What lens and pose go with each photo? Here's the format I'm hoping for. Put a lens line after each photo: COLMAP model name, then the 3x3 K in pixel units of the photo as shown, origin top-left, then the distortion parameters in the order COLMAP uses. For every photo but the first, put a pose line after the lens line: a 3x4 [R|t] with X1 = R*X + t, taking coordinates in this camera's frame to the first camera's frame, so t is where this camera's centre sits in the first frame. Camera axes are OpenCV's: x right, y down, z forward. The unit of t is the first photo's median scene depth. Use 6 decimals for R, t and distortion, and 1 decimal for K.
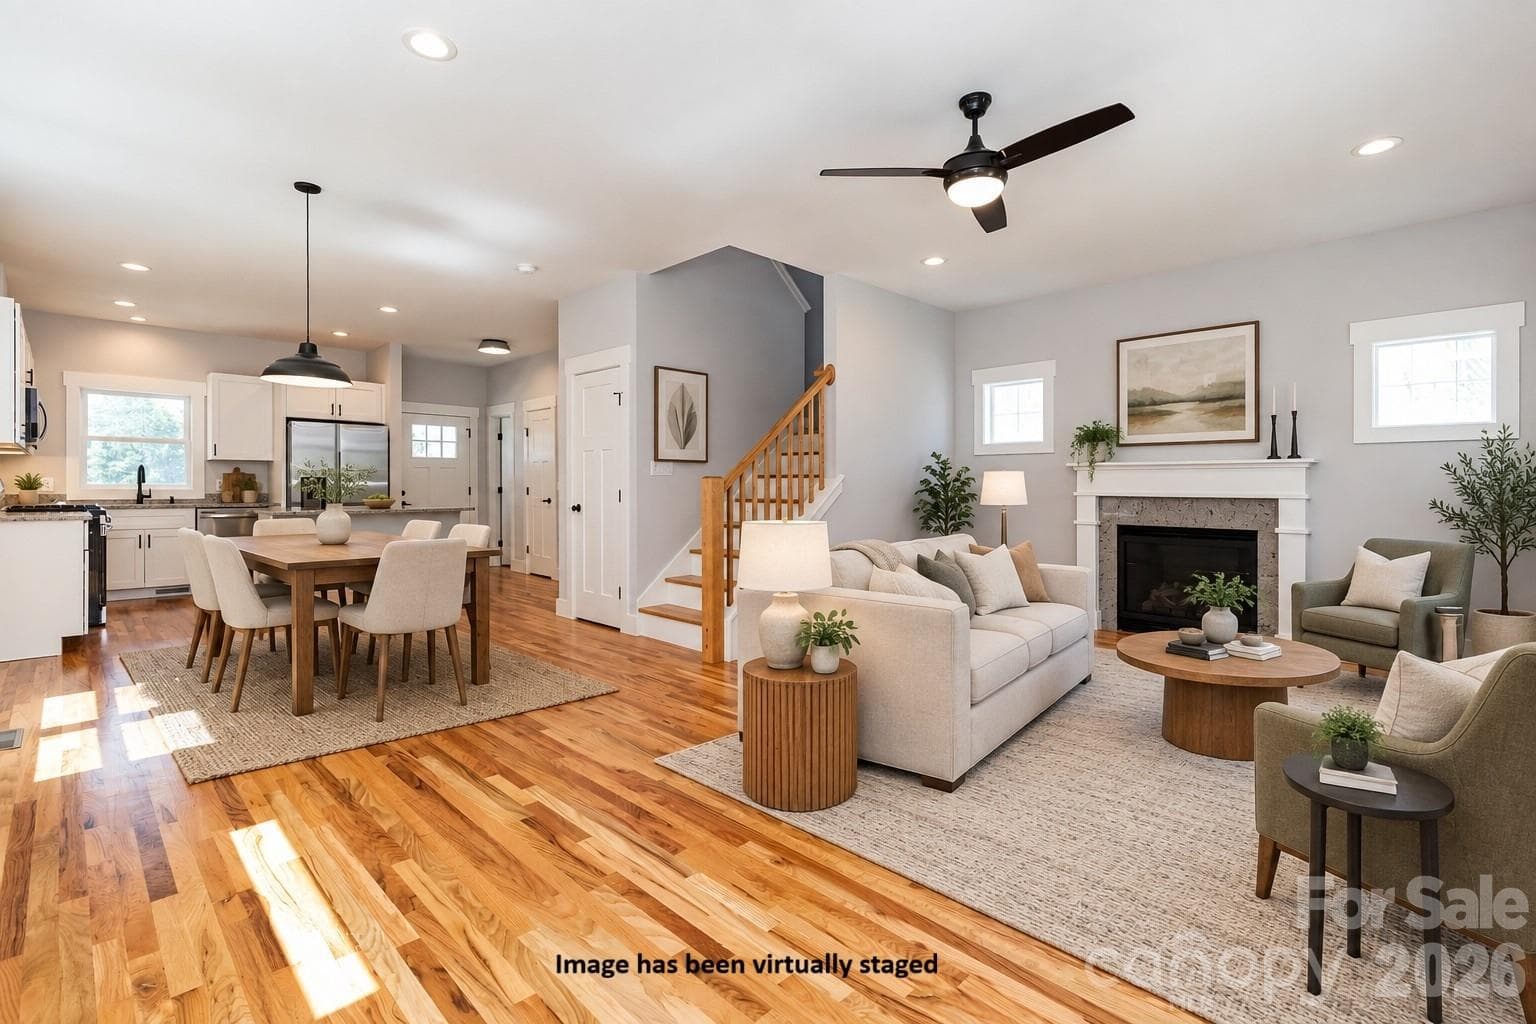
lens RADIAL K [[700.3, 0, 772.6], [0, 700.3, 495.4], [0, 0, 1]] dist [-0.000063, 0.000077]
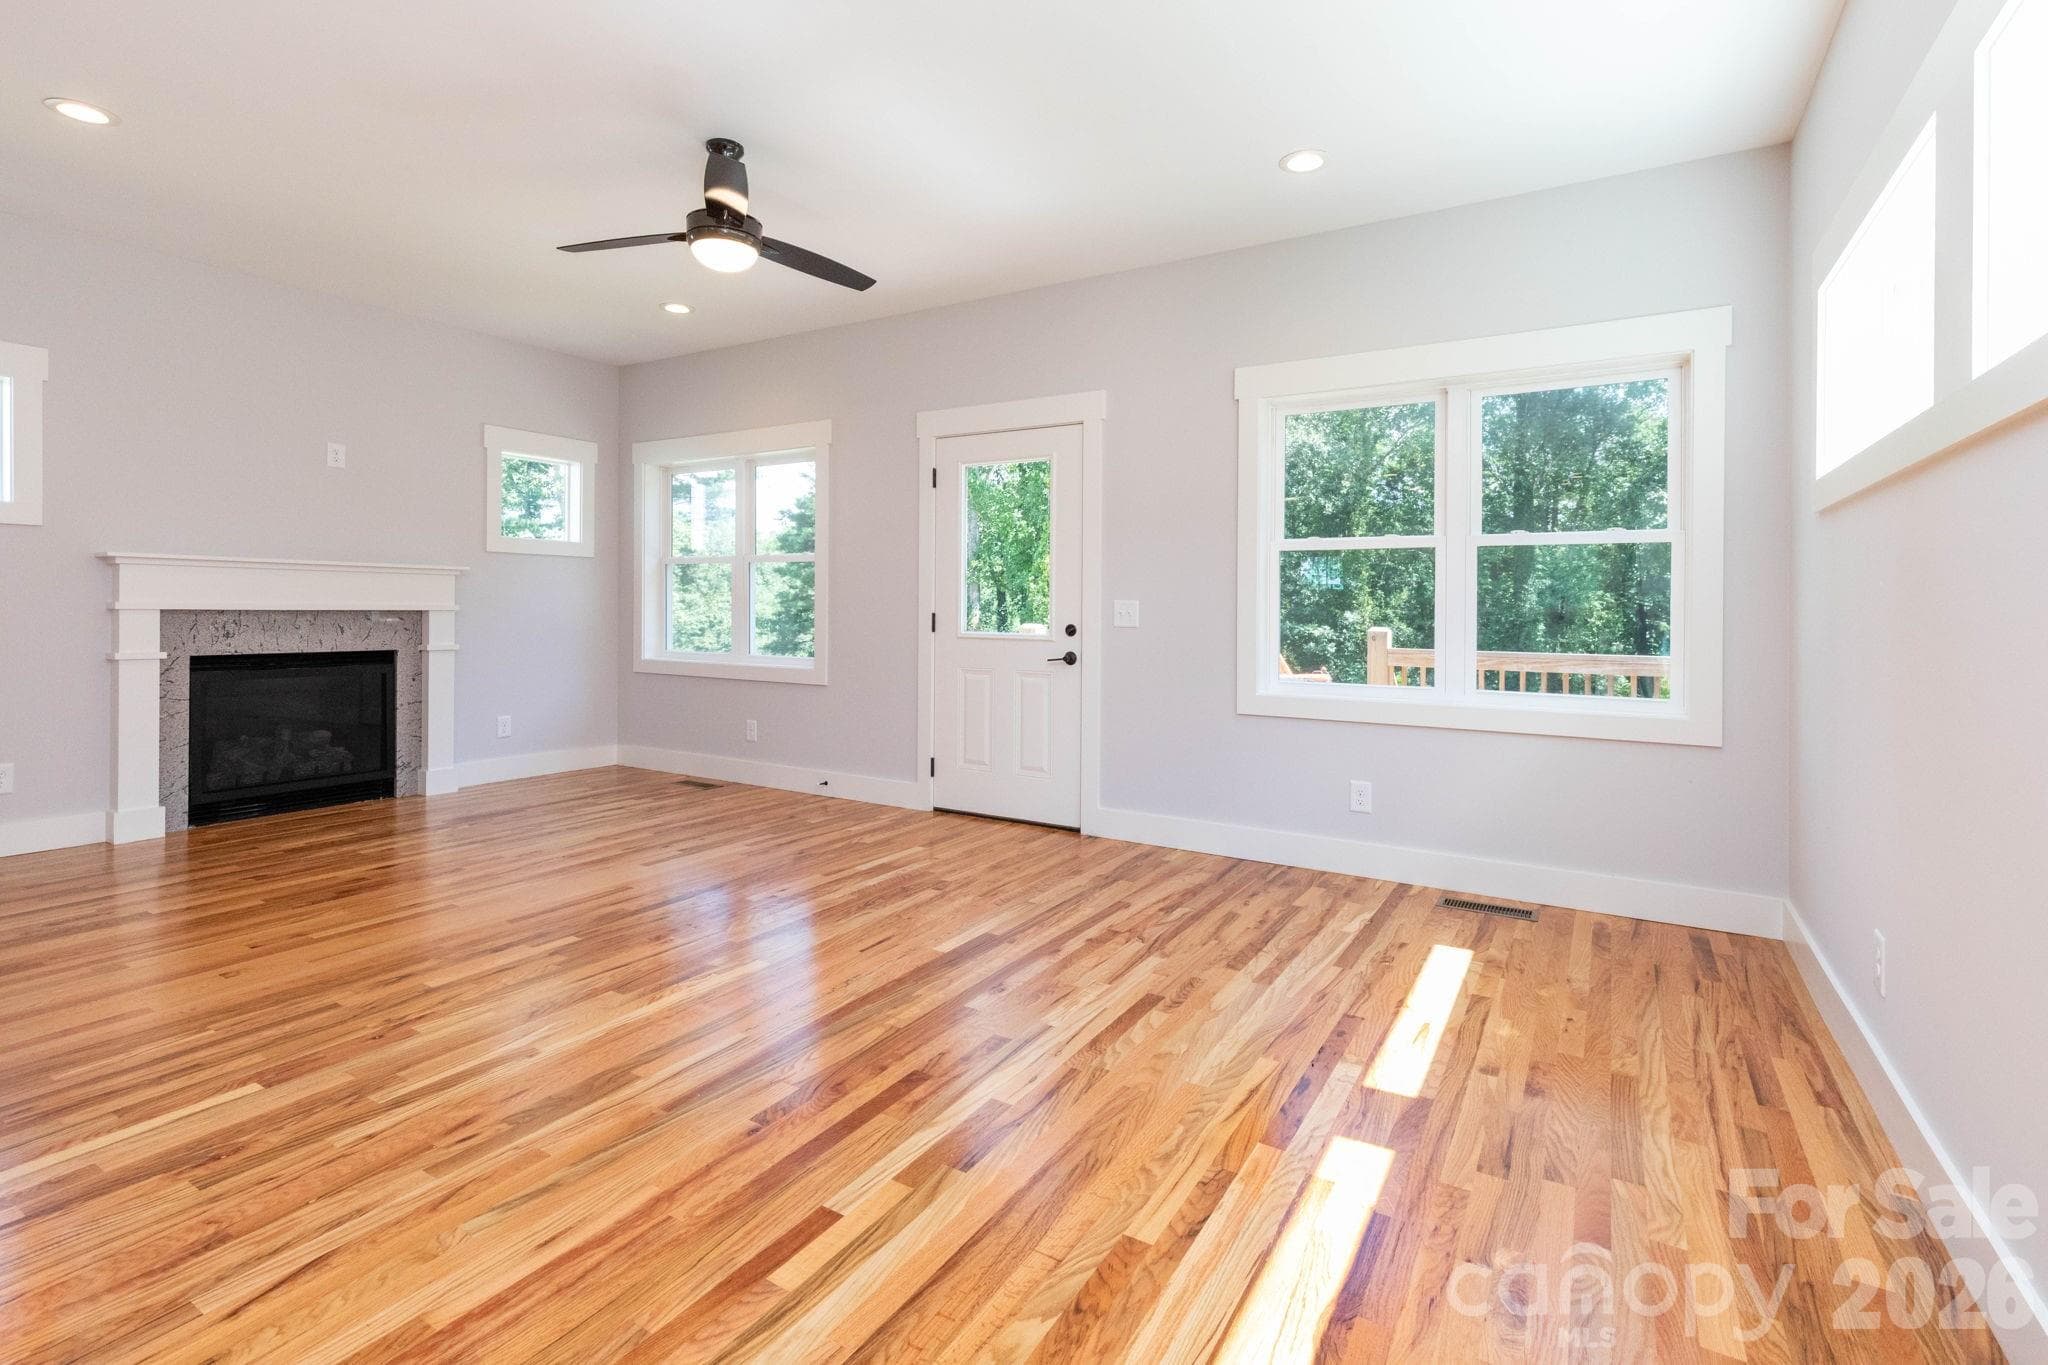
lens RADIAL K [[958.1, 0, 1018.1], [0, 958.1, 590.1], [0, 0, 1]] dist [0.001553, -0.000015]
pose [[-0.229048, 0.009202, 0.973372, -1.035277], [0.001100, 0.999957, -0.009194, -0.015580], [-0.973415, -0.001035, -0.229048, 1.021252]]
